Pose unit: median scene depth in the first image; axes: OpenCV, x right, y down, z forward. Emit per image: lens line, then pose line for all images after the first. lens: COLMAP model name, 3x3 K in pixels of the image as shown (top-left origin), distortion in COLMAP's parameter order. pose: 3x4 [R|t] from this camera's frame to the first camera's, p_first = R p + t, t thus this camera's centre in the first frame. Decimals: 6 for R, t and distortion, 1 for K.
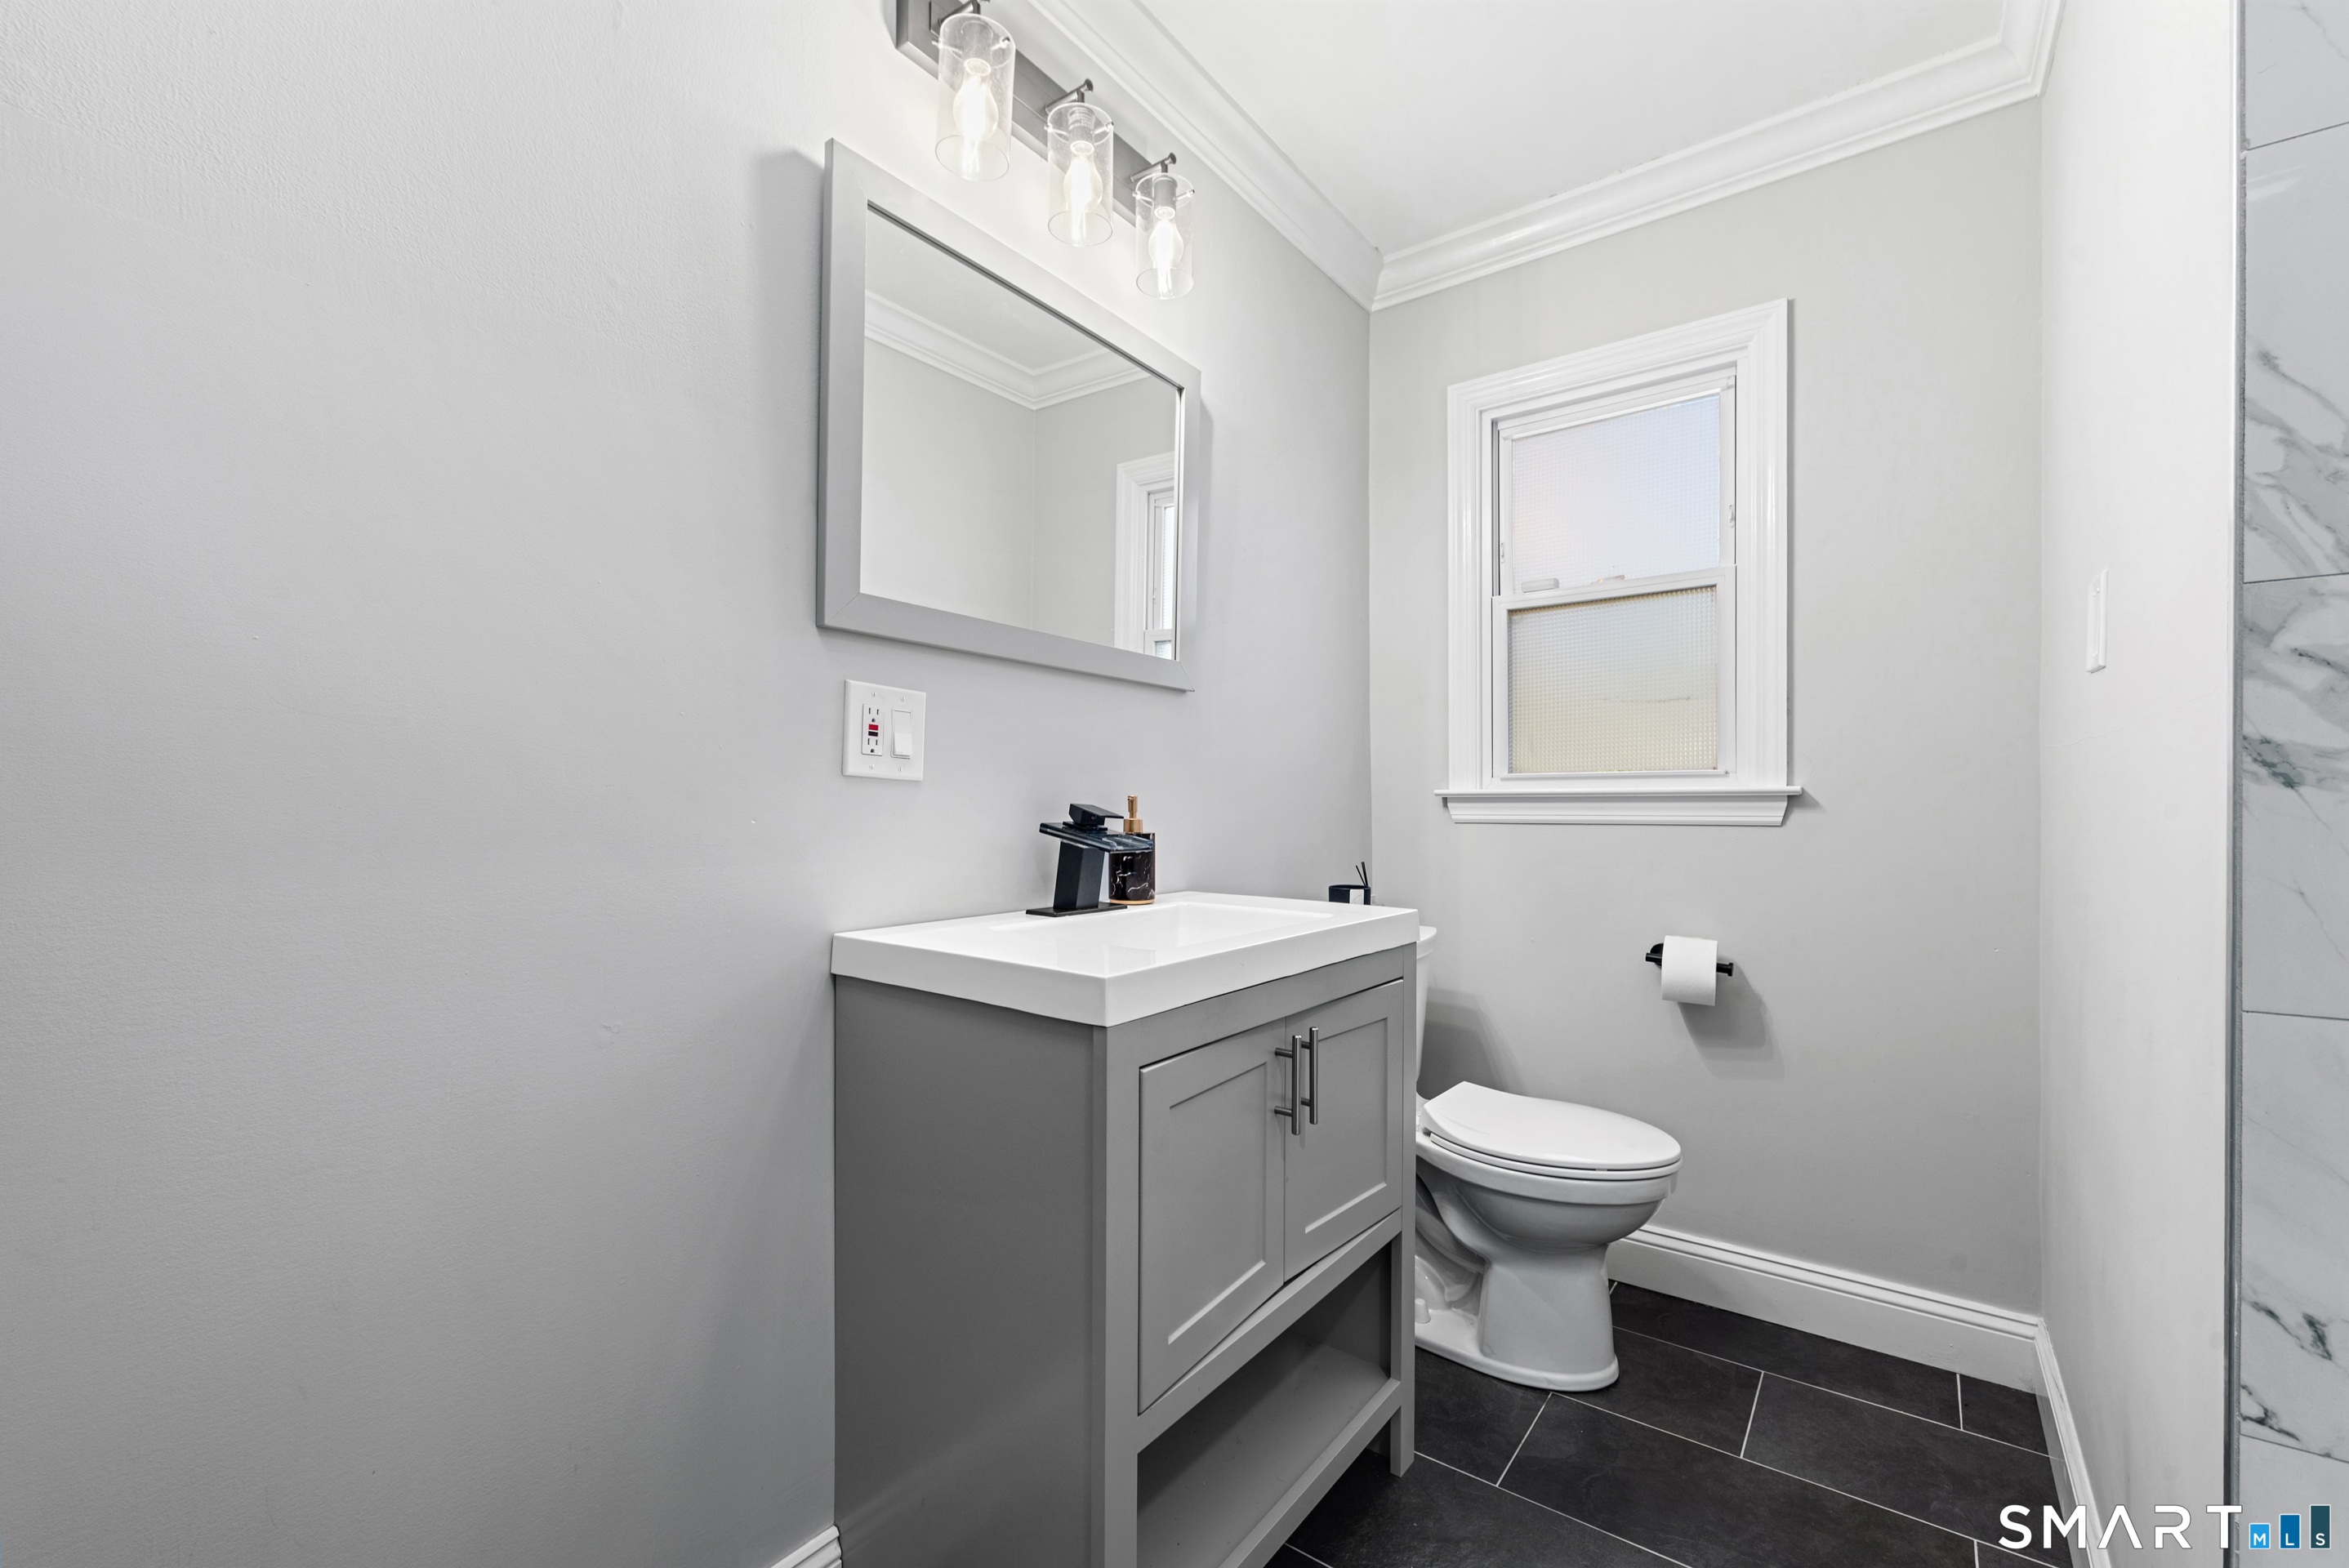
lens RADIAL K [[965.3, 0, 1177.4], [0, 965.3, 810.8], [0, 0, 1]] dist [-0.000141, -0.000274]
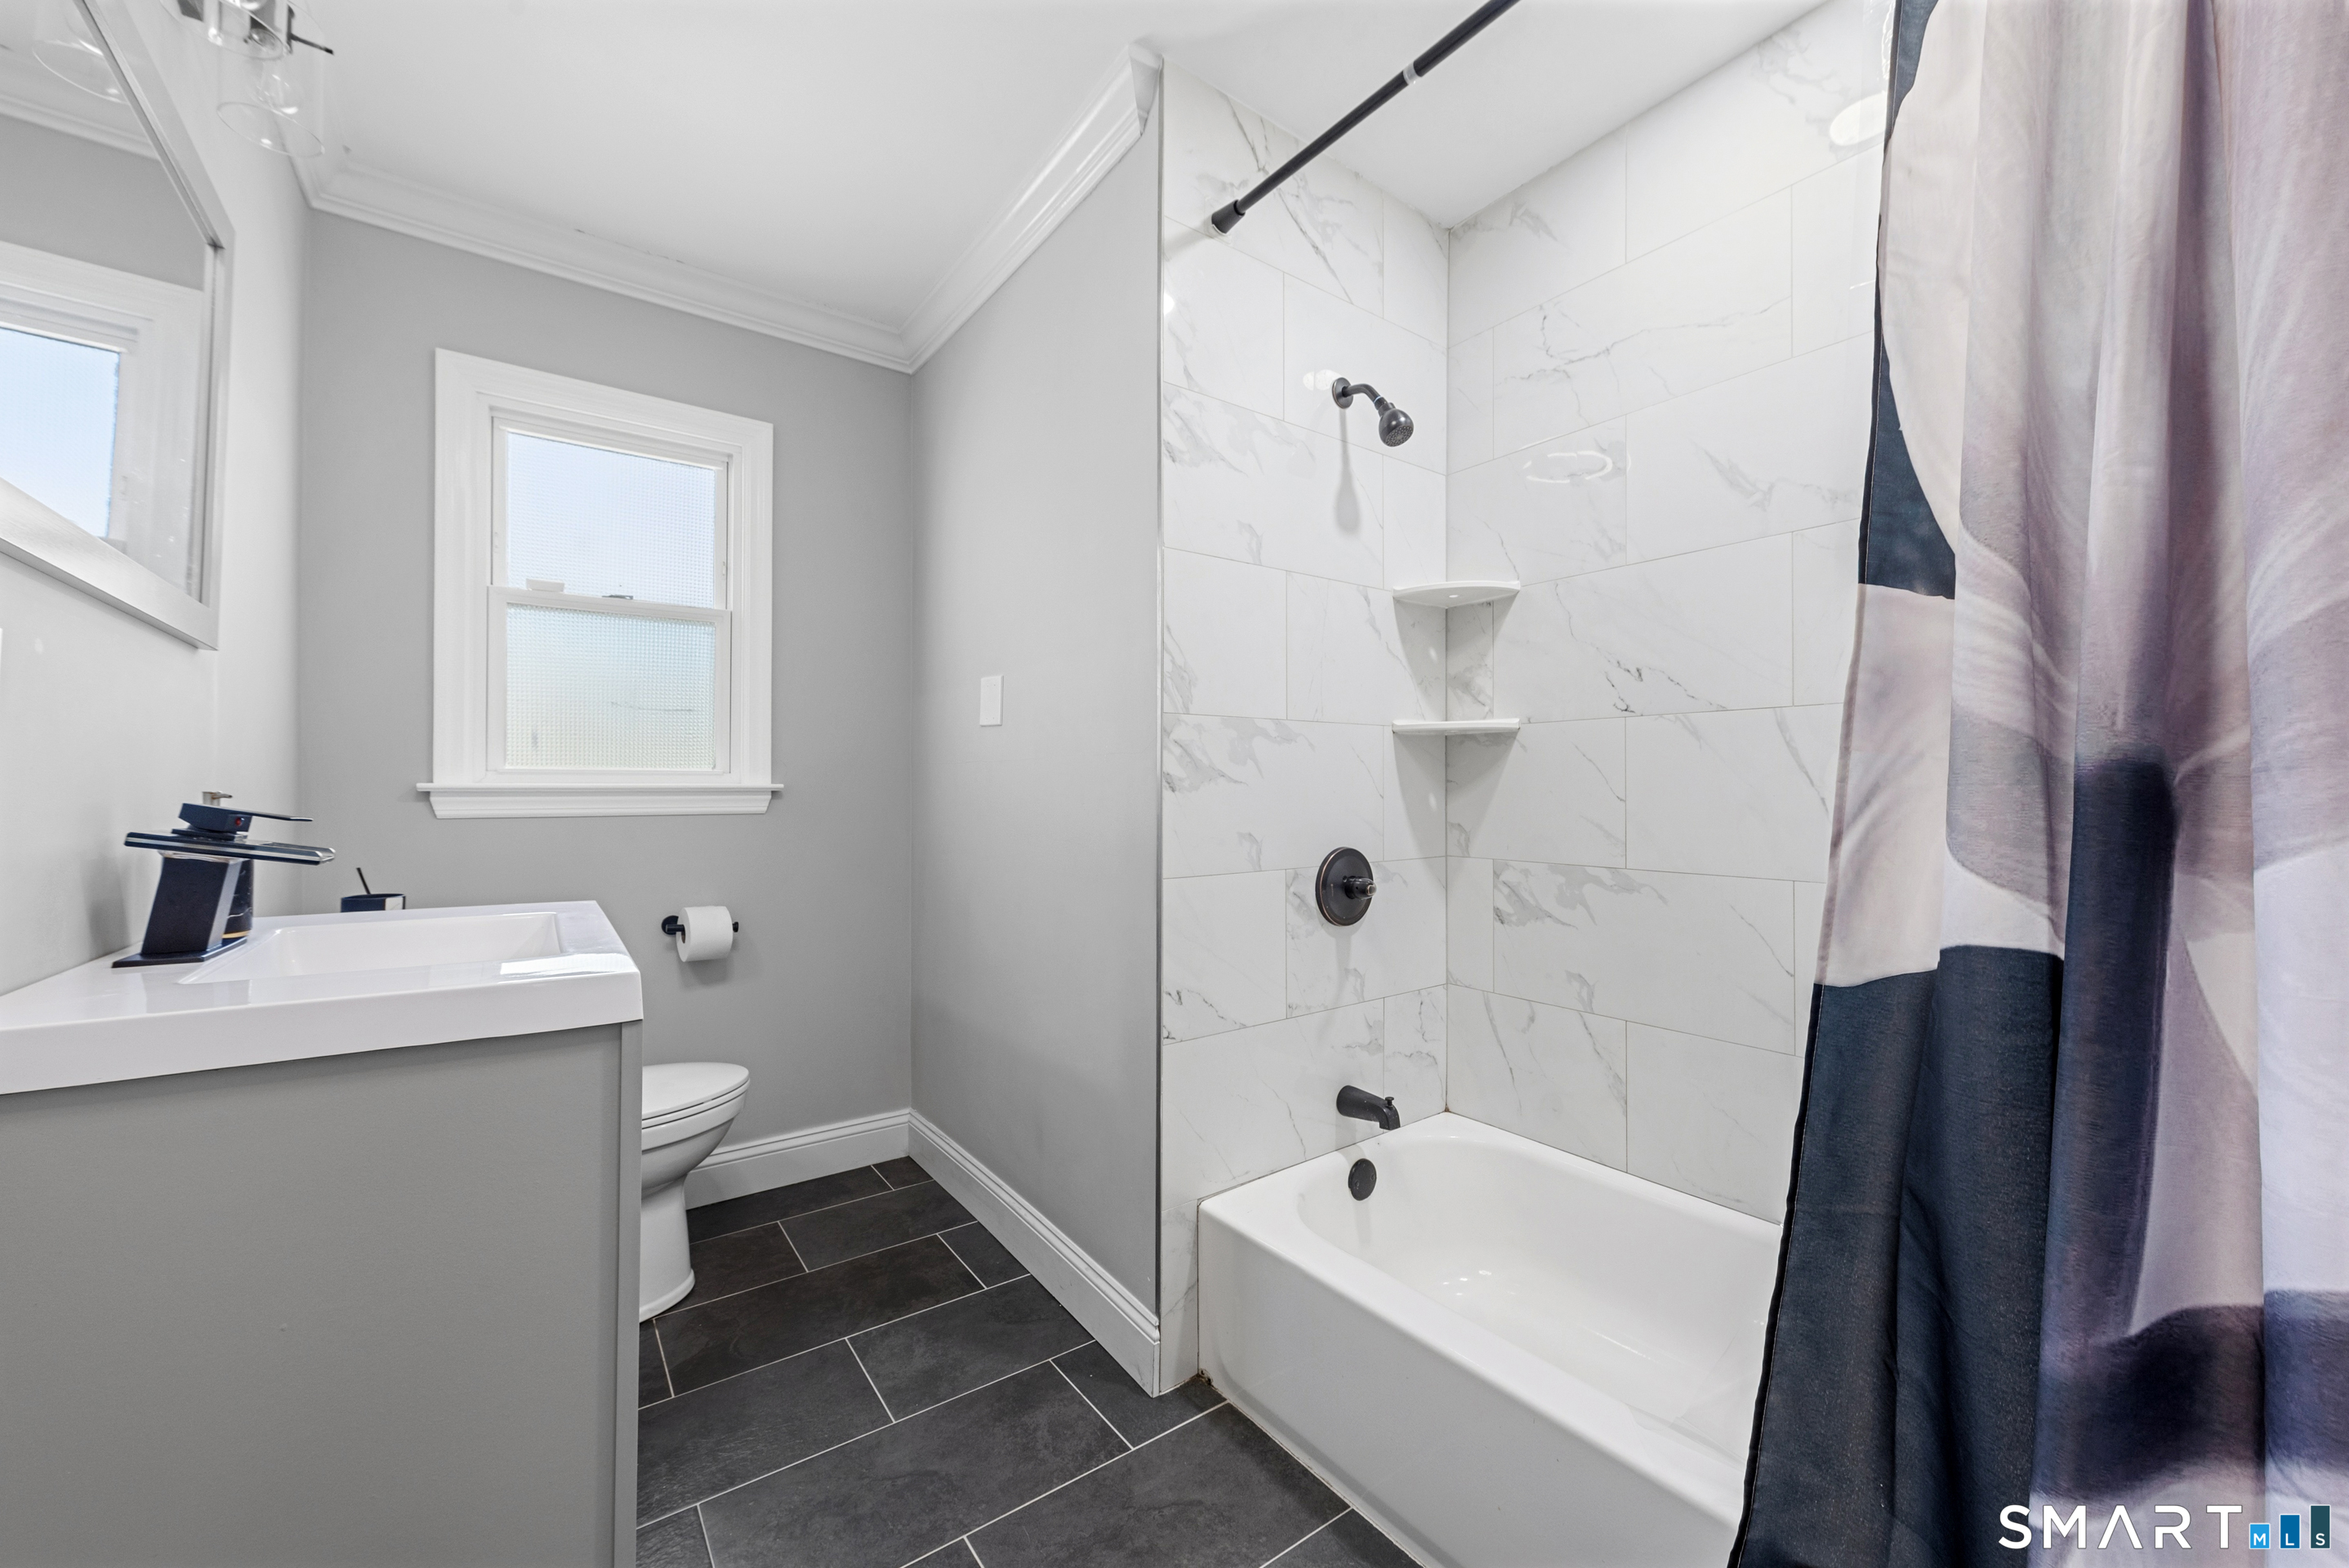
lens RADIAL K [[914.9, 0, 1174.5], [0, 914.9, 784.0], [0, 0, 1]] dist [-0.000617, -0.000022]
pose [[0.297964, 0.009280, 0.954532, -0.531430], [0.008565, 0.999887, -0.012394, -0.006388], [-0.954539, 0.011868, 0.297851, 0.106668]]
